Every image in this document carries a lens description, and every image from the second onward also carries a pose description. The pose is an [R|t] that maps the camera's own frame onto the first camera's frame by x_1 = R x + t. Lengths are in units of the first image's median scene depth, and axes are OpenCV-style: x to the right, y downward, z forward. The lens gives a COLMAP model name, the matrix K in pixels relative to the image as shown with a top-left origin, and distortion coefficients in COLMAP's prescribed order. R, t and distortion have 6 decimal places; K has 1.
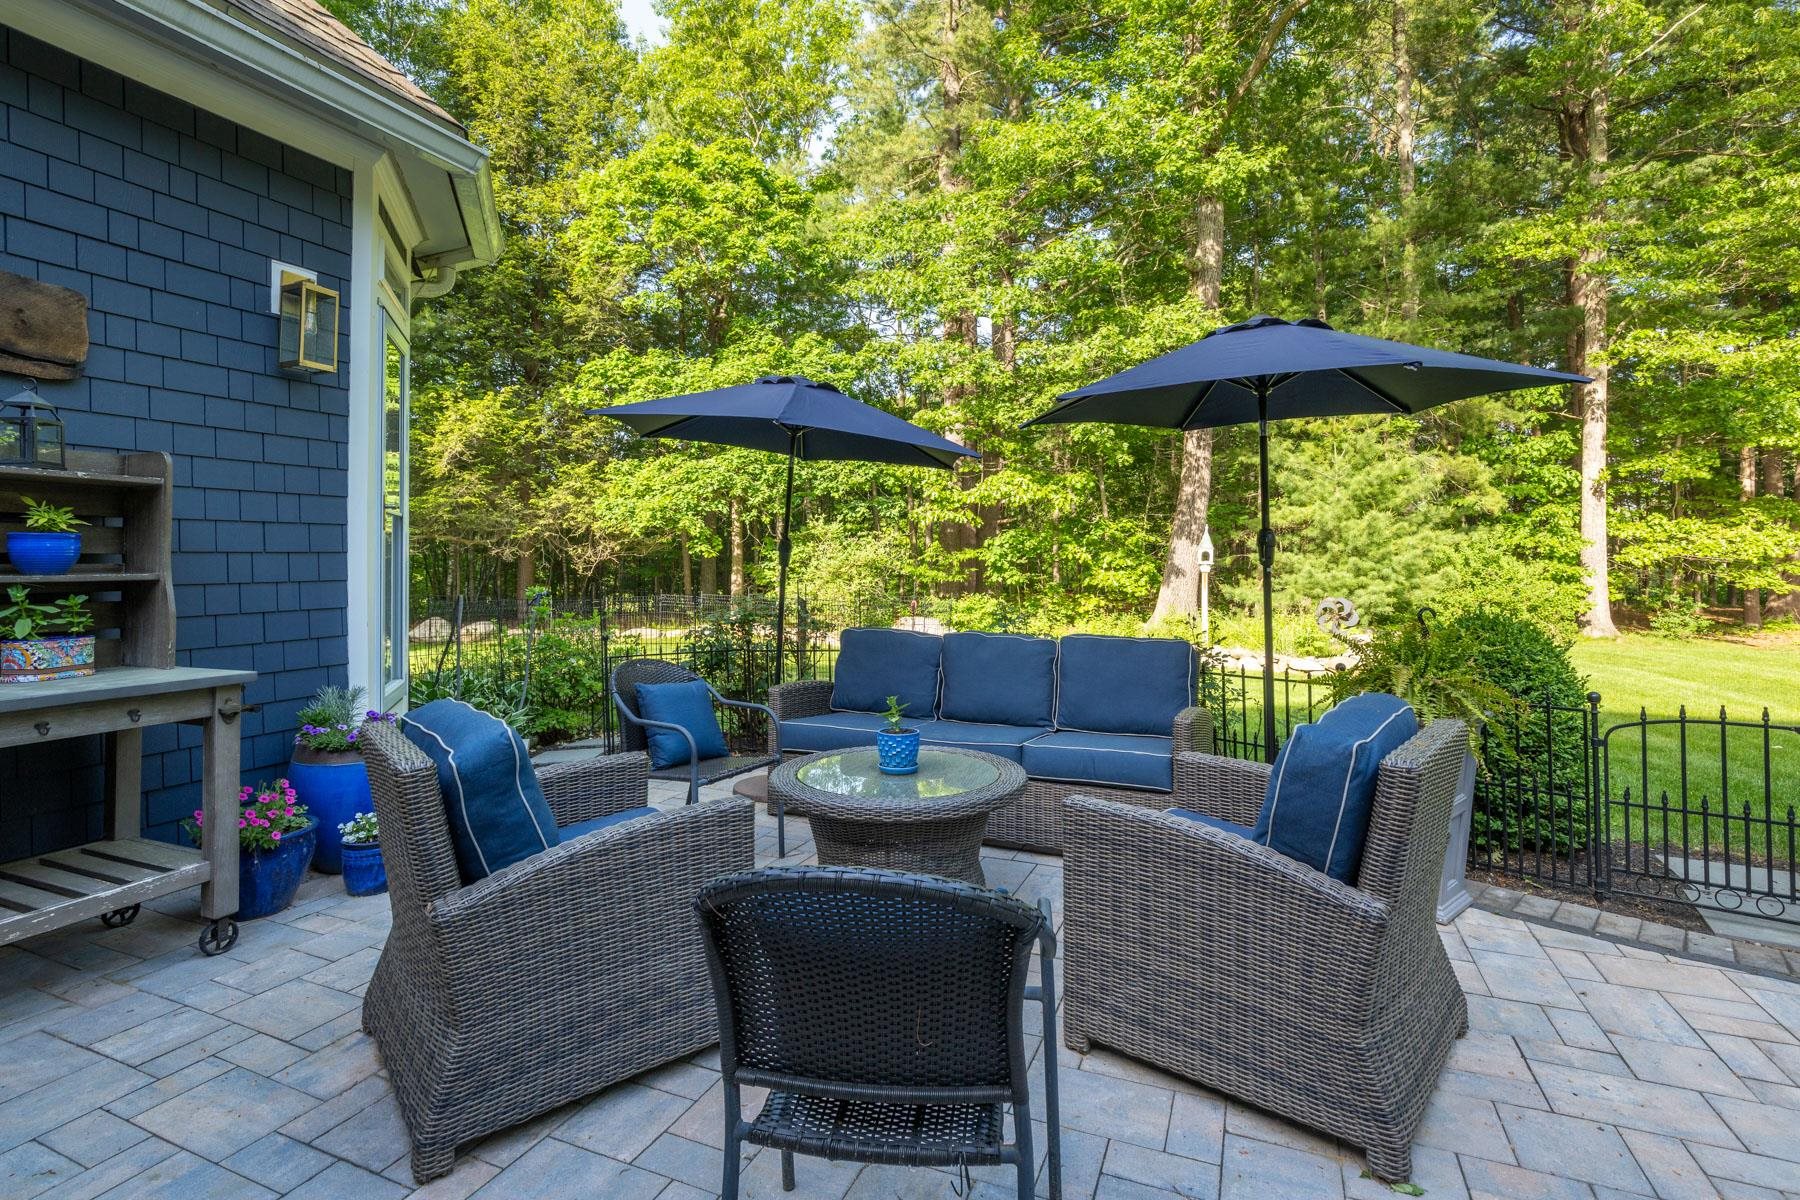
lens RADIAL K [[847.1, 0, 902.0], [0, 847.1, 551.1], [0, 0, 1]] dist [0.000019, 0.000196]
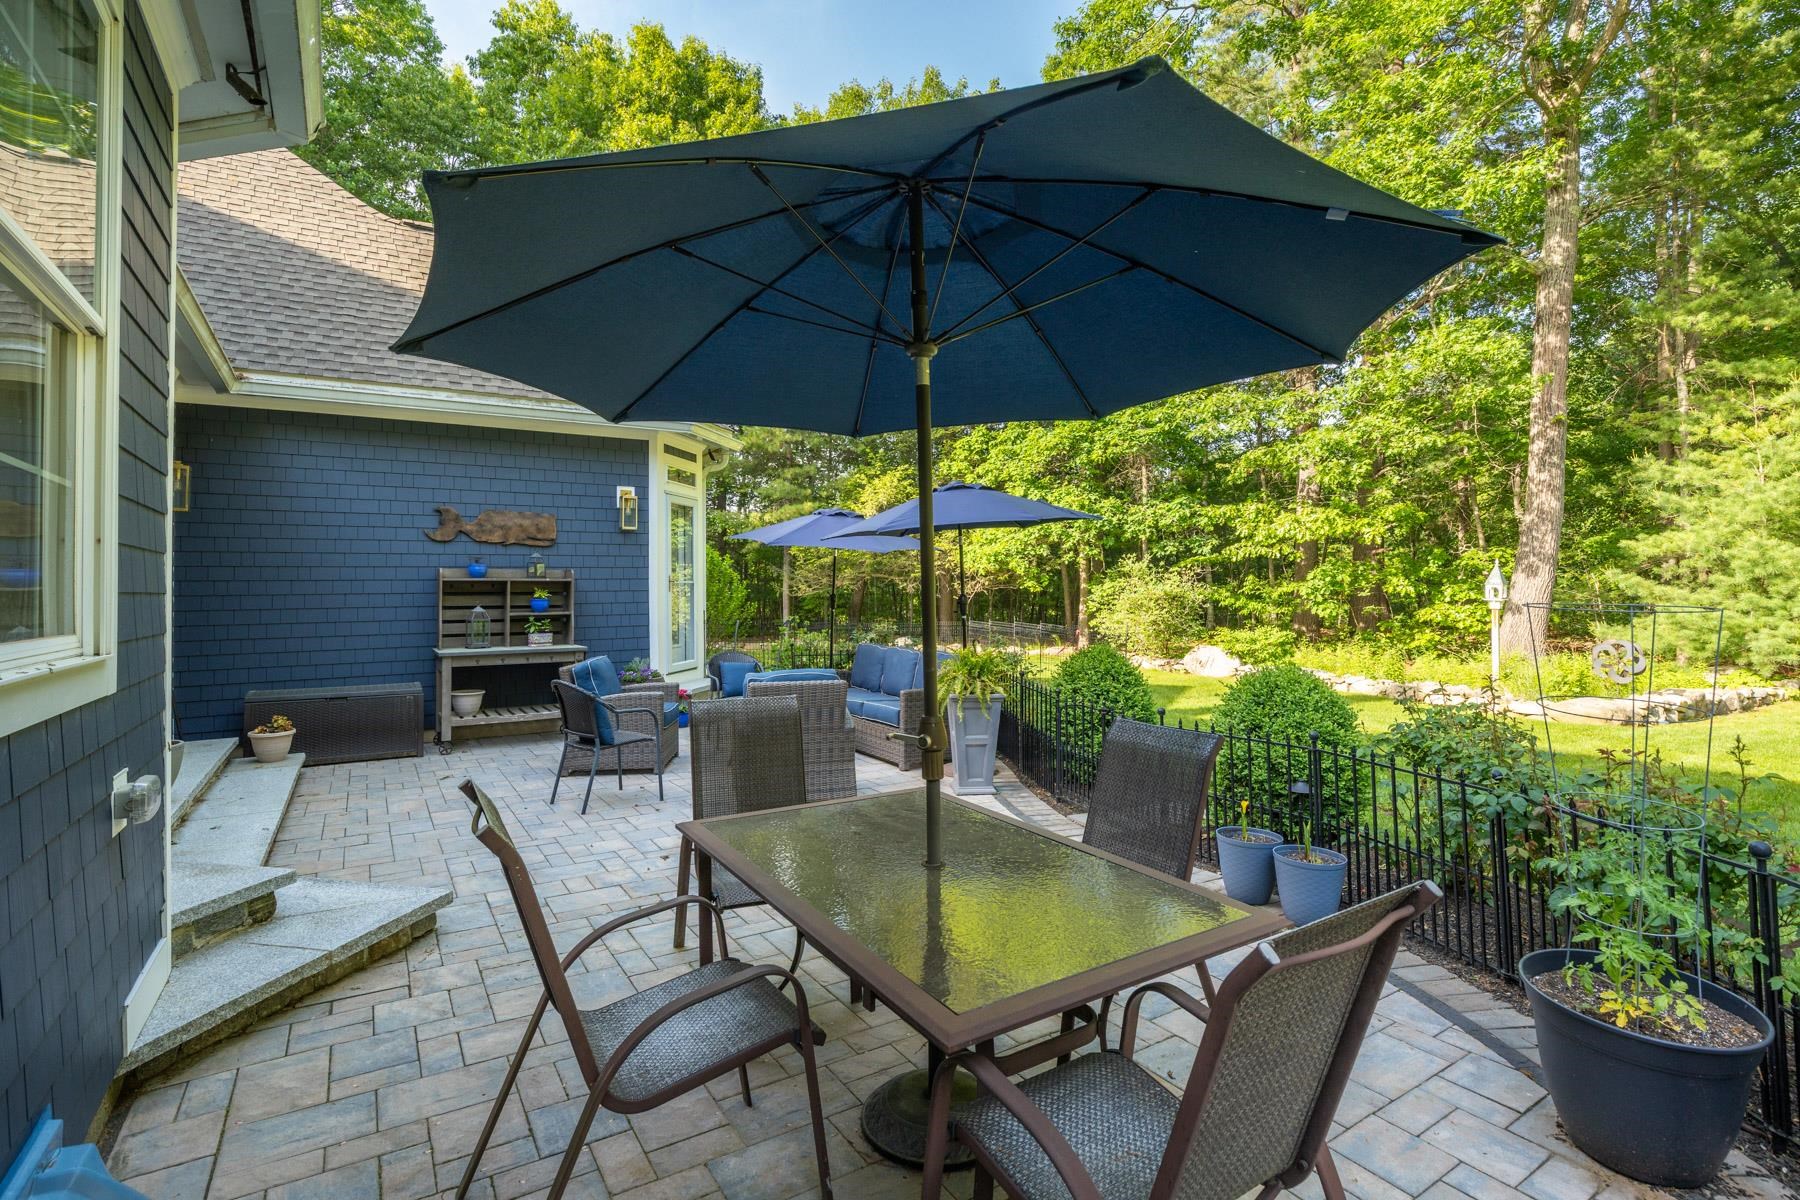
lens RADIAL K [[842.9, 0, 900.0], [0, 842.9, 600.0], [0, 0, 1]] dist [-0.001418, -0.000070]
pose [[0.827971, 0.008418, -0.560708, 0.292694], [0.008283, 0.999595, 0.027239, -0.014764], [0.560710, -0.027197, 0.827566, -0.131015]]
